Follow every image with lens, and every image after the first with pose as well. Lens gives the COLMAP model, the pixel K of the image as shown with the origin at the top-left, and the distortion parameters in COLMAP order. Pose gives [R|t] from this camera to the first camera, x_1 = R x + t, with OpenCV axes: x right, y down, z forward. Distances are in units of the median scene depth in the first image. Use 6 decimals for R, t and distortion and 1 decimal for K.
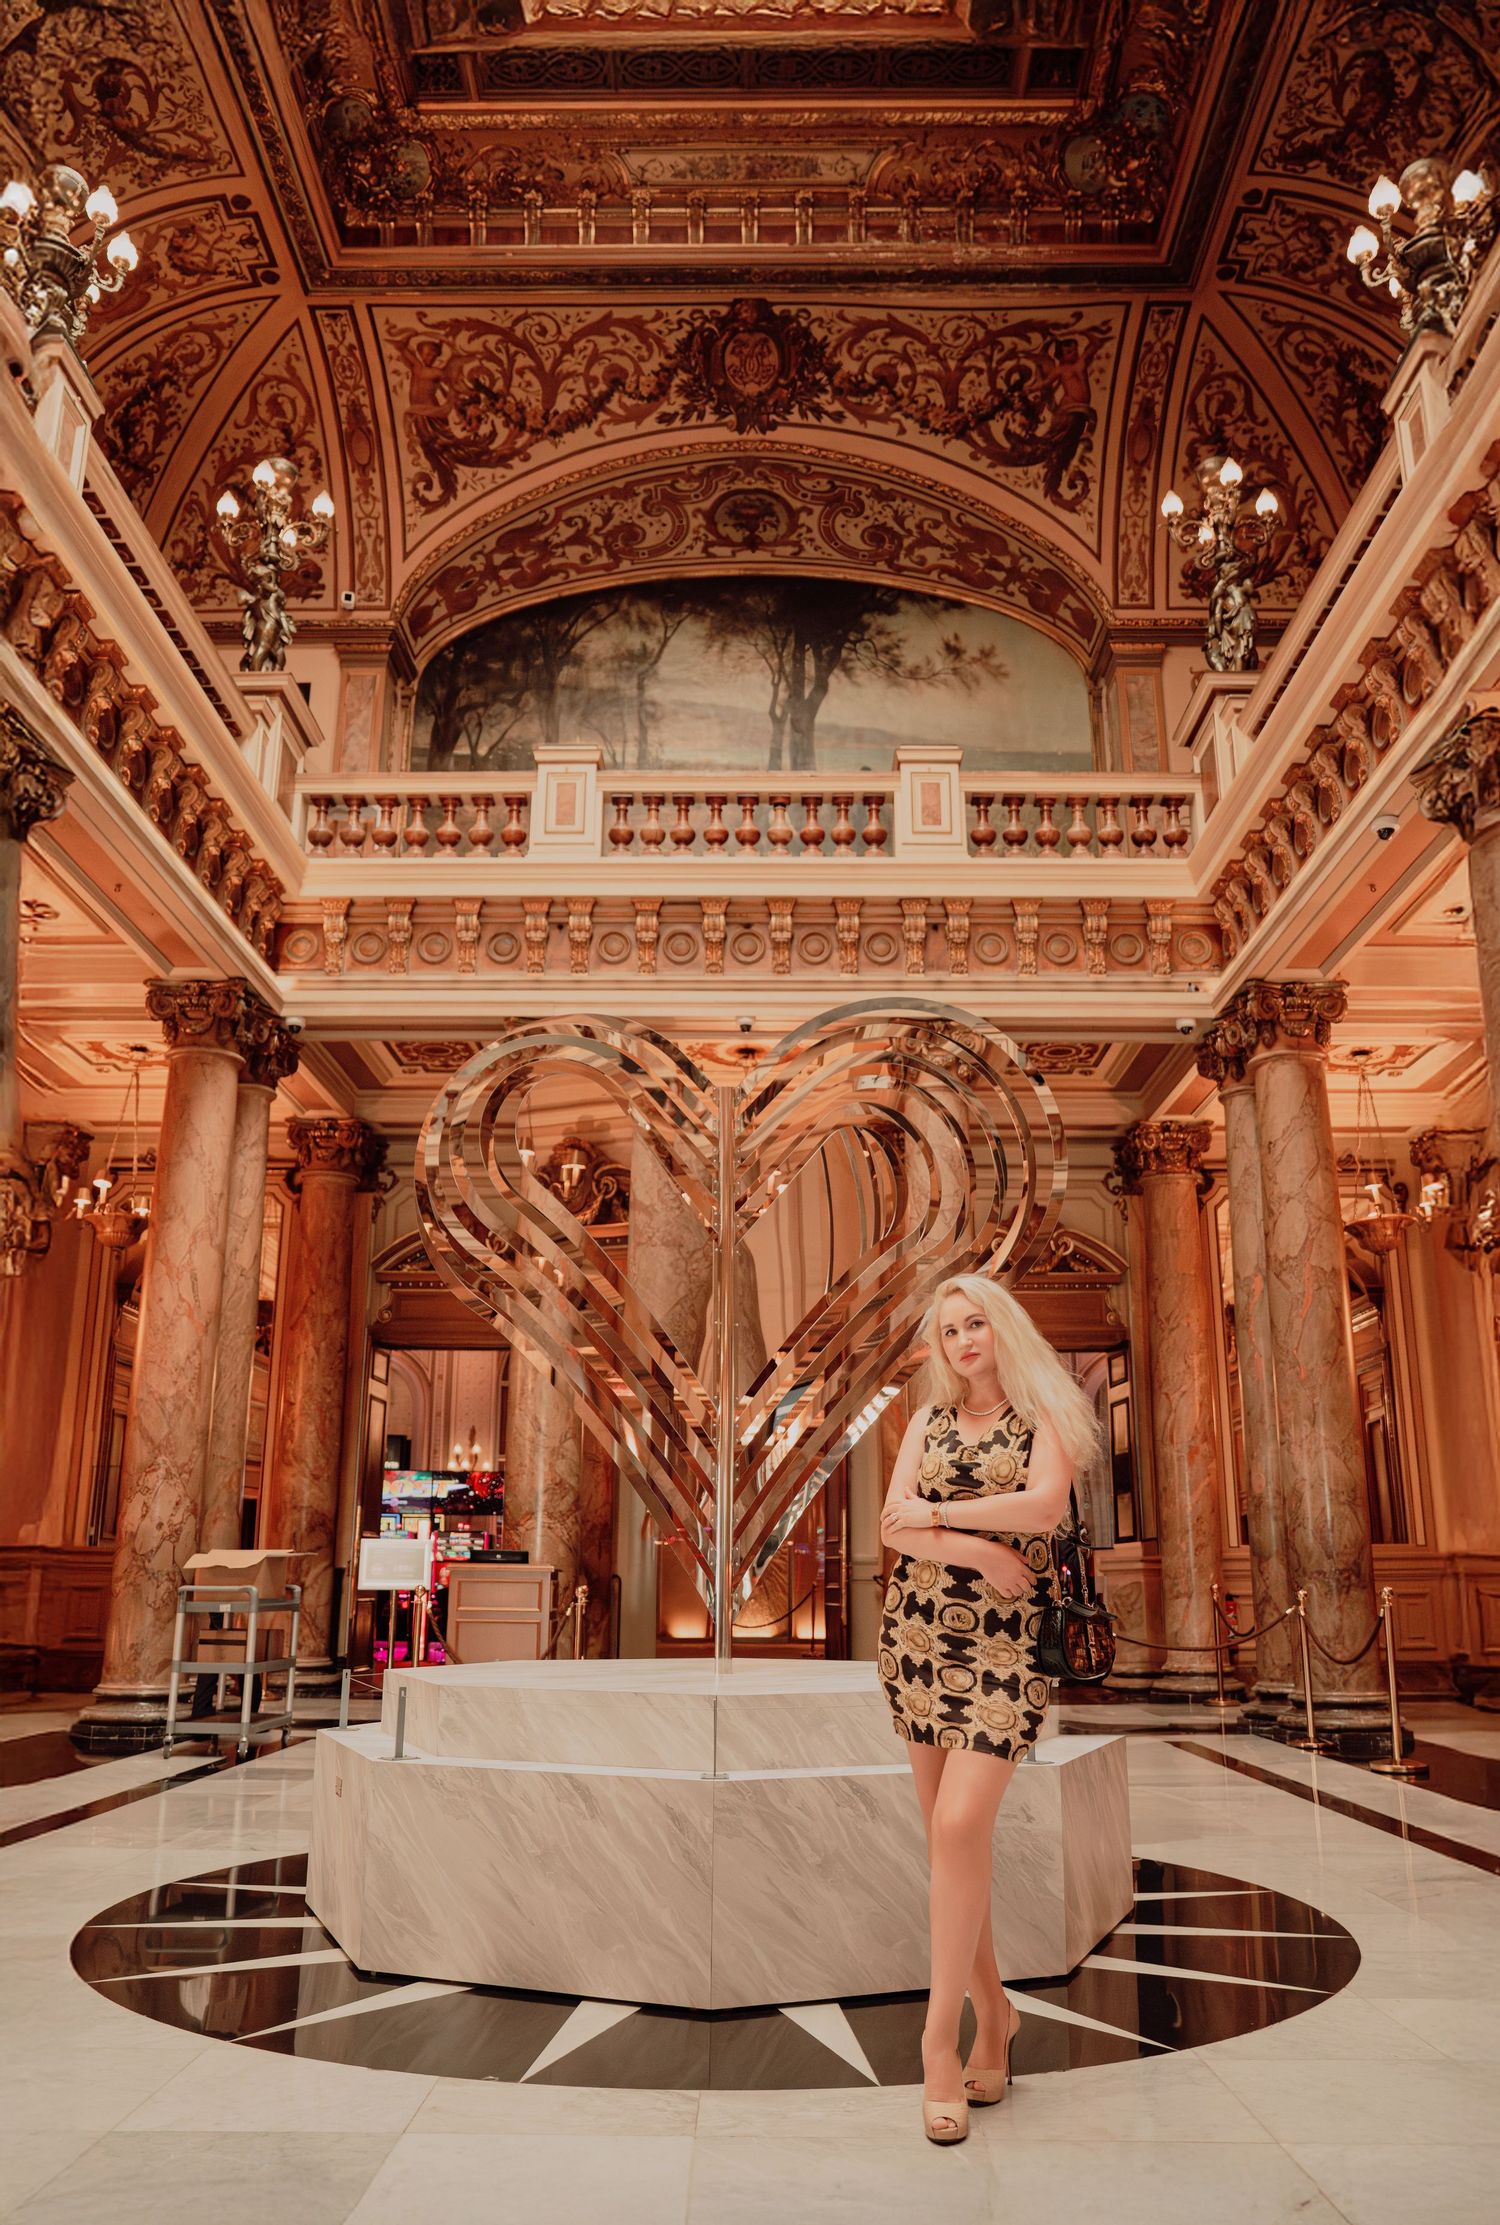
lens RADIAL K [[1807.4, 0, 751.4], [0, 1807.4, 1127.2], [0, 0, 1]] dist [-0.067230, 0.034267]
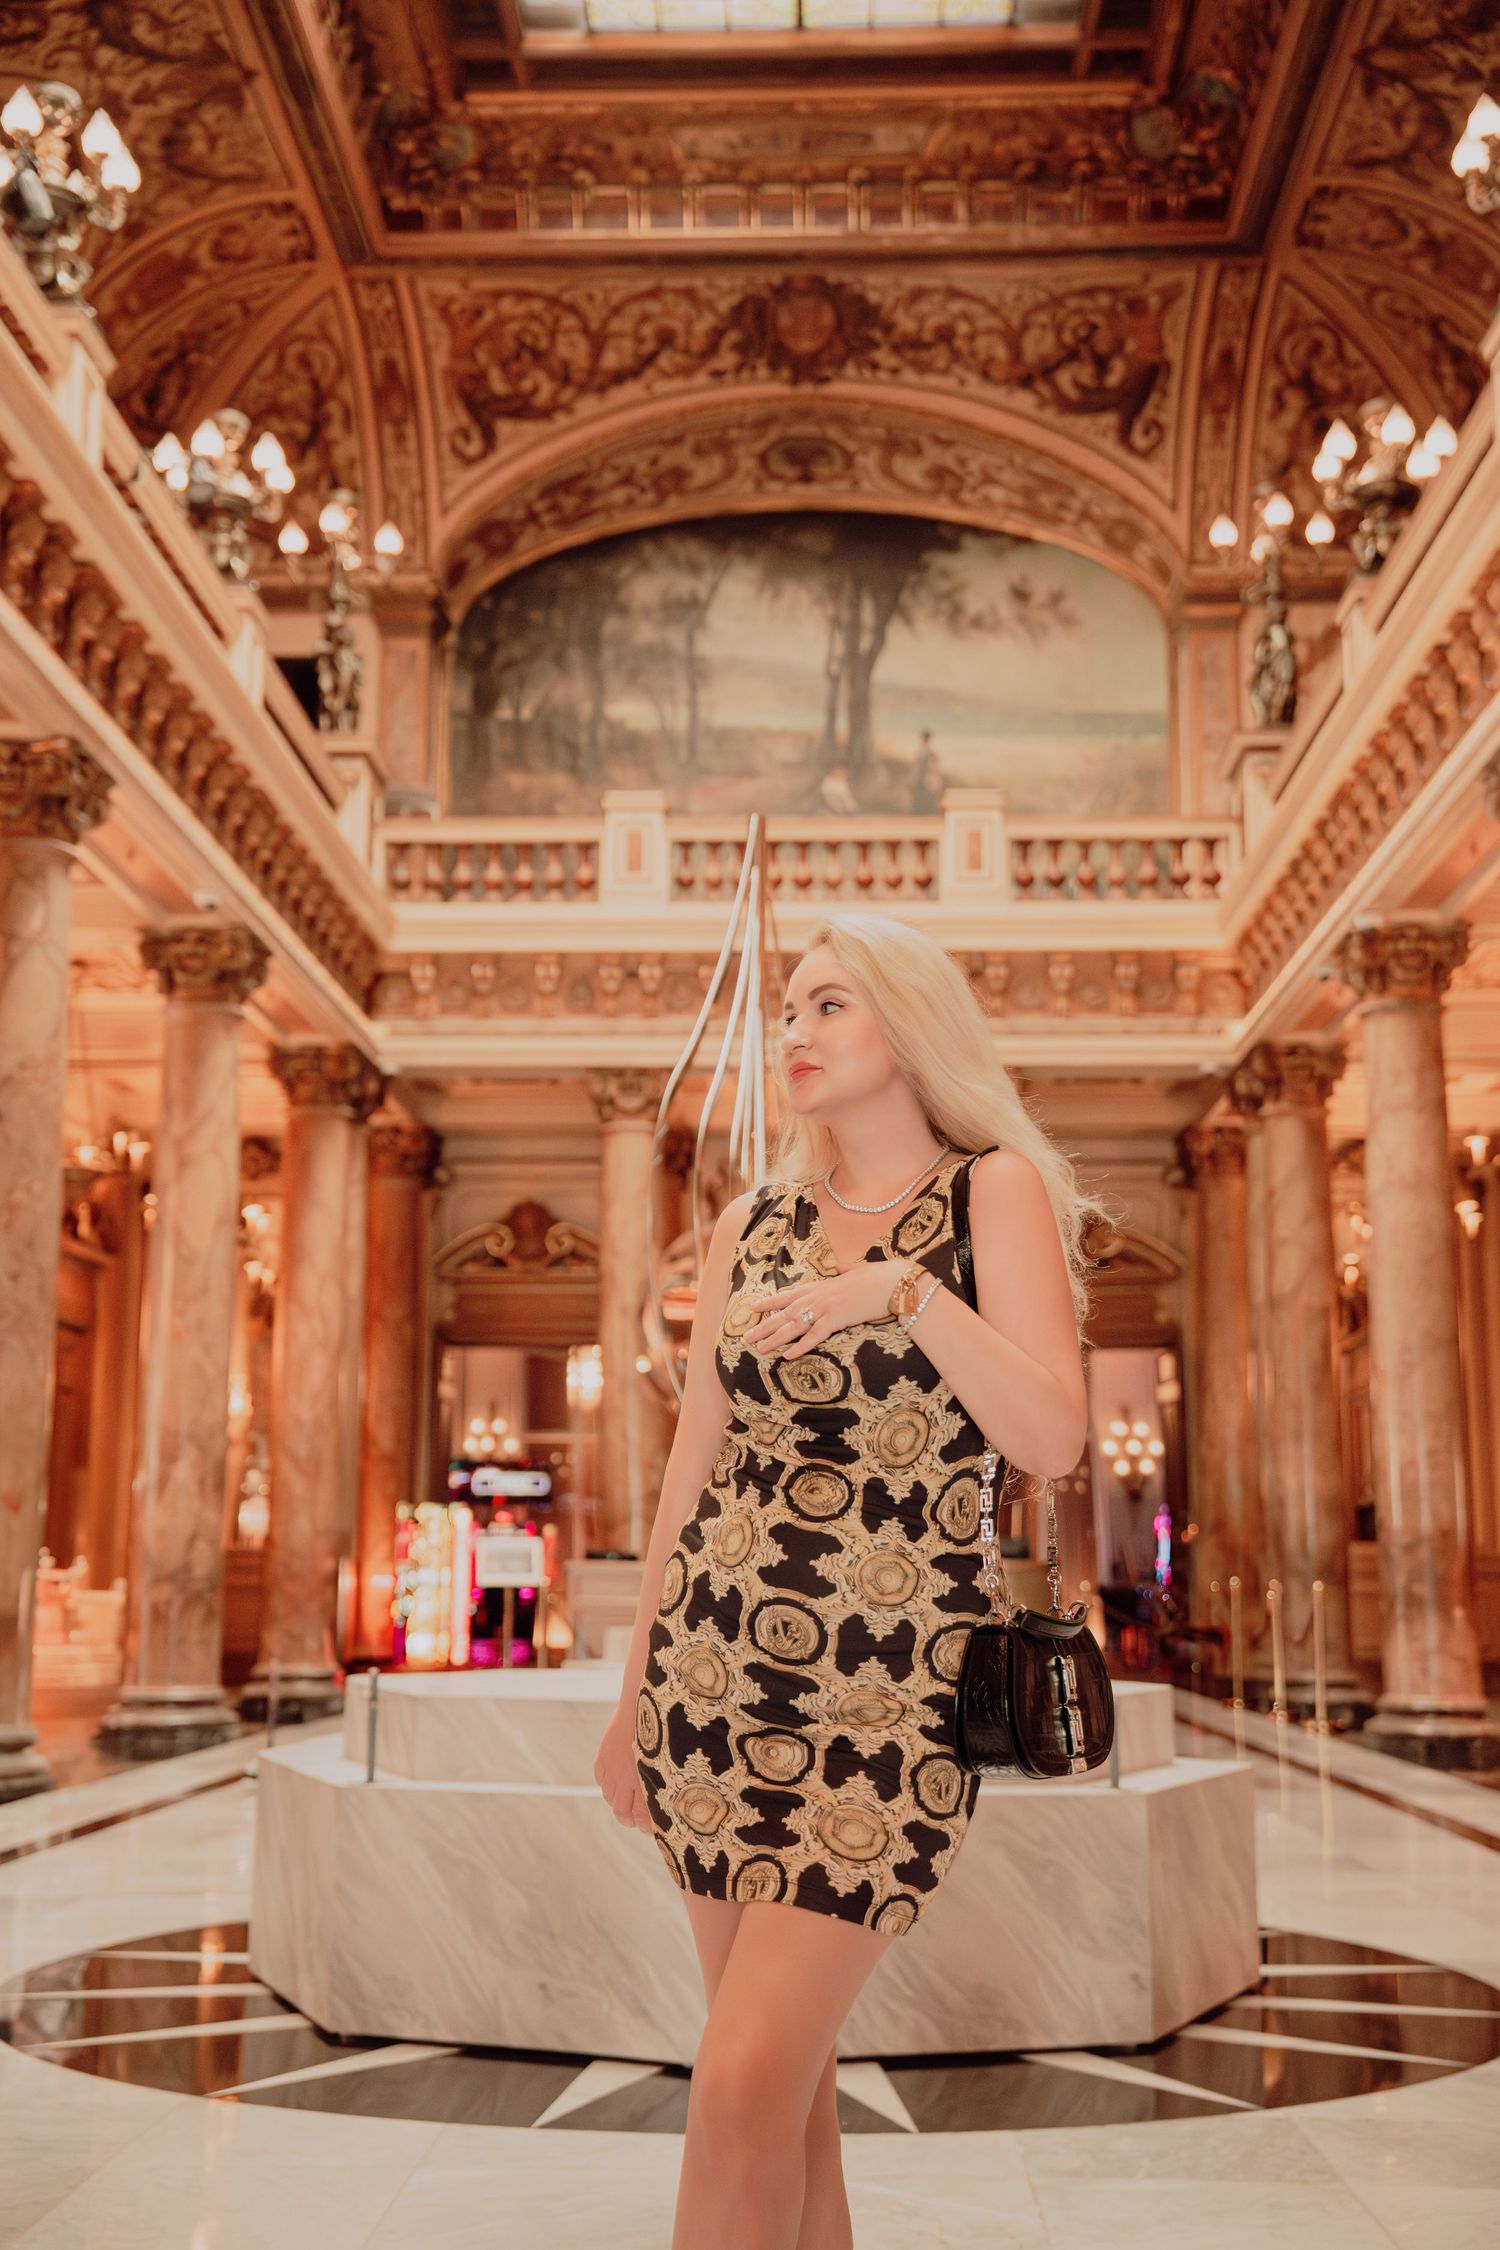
lens RADIAL K [[2690.9, 0, 723.0], [0, 2690.9, 1072.9], [0, 0, 1]] dist [0.123341, 0.000000]
pose [[0.999528, -0.002486, -0.030627, -0.001019], [0.004670, 0.997432, 0.071465, -0.136664], [0.030371, -0.071574, 0.996973, -0.501677]]
